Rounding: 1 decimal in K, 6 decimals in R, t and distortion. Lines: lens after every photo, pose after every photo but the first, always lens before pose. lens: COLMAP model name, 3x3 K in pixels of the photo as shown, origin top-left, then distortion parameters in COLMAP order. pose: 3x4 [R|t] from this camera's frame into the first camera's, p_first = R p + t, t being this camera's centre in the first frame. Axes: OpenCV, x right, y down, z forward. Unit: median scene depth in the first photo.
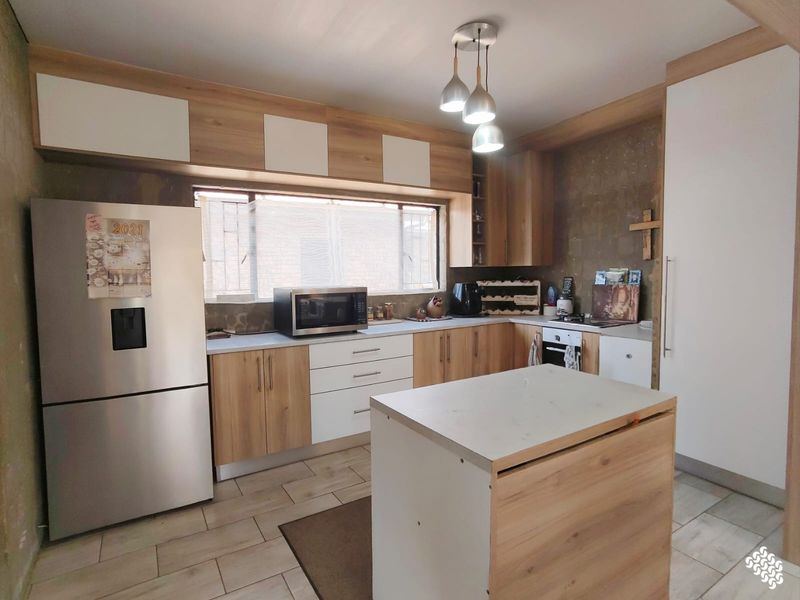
lens RADIAL K [[418.7, 0, 365.5], [0, 418.7, 298.8], [0, 0, 1]] dist [0.000036, -0.000825]
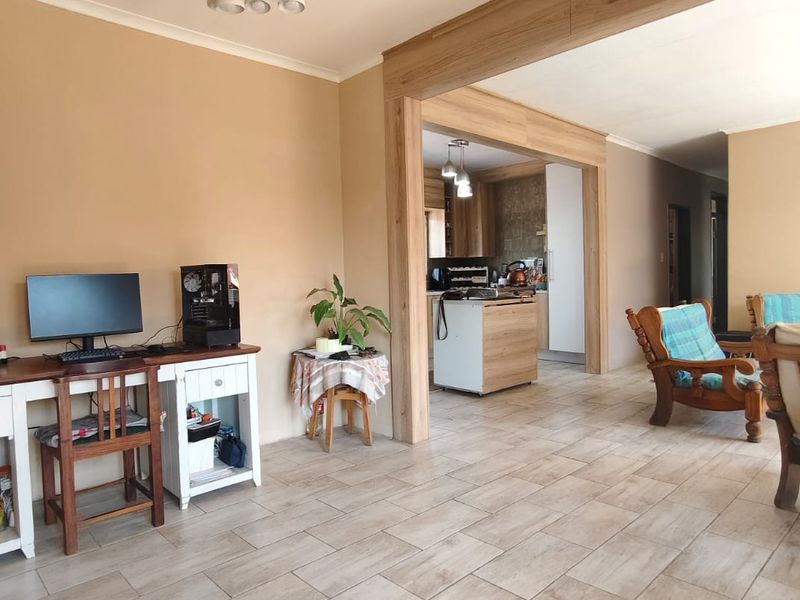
lens RADIAL K [[542.7, 0, 398.3], [0, 542.7, 297.5], [0, 0, 1]] dist [0.008118, 0.006923]
pose [[0.968145, -0.018818, 0.249683, -0.398615], [0.025647, 0.999380, -0.024124, 0.109678], [-0.249074, 0.029759, 0.968027, -0.838794]]
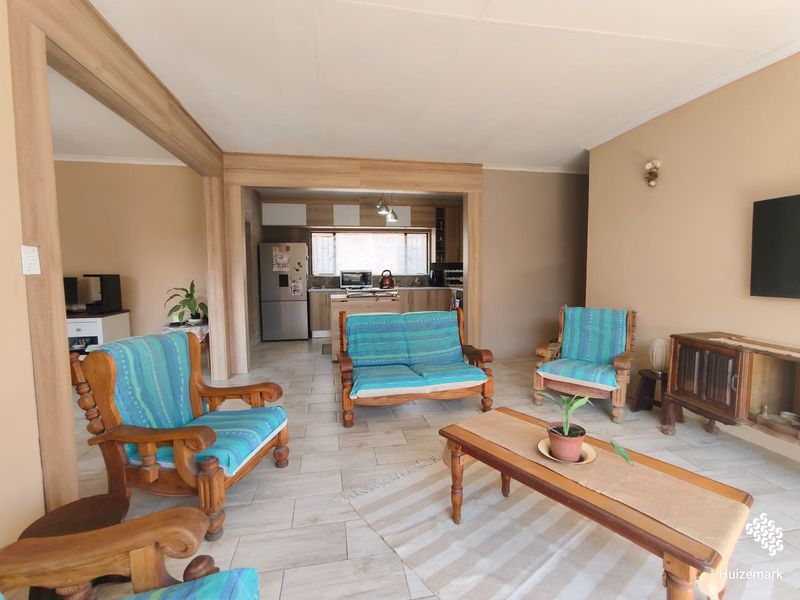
lens RADIAL K [[362.9, 0, 403.6], [0, 362.9, 302.5], [0, 0, 1]] dist [-0.004235, -0.000297]
pose [[0.948856, 0.041913, -0.312915, 0.672011], [-0.030784, 0.998708, 0.040424, 0.054192], [0.314205, -0.028723, 0.948921, -0.775261]]
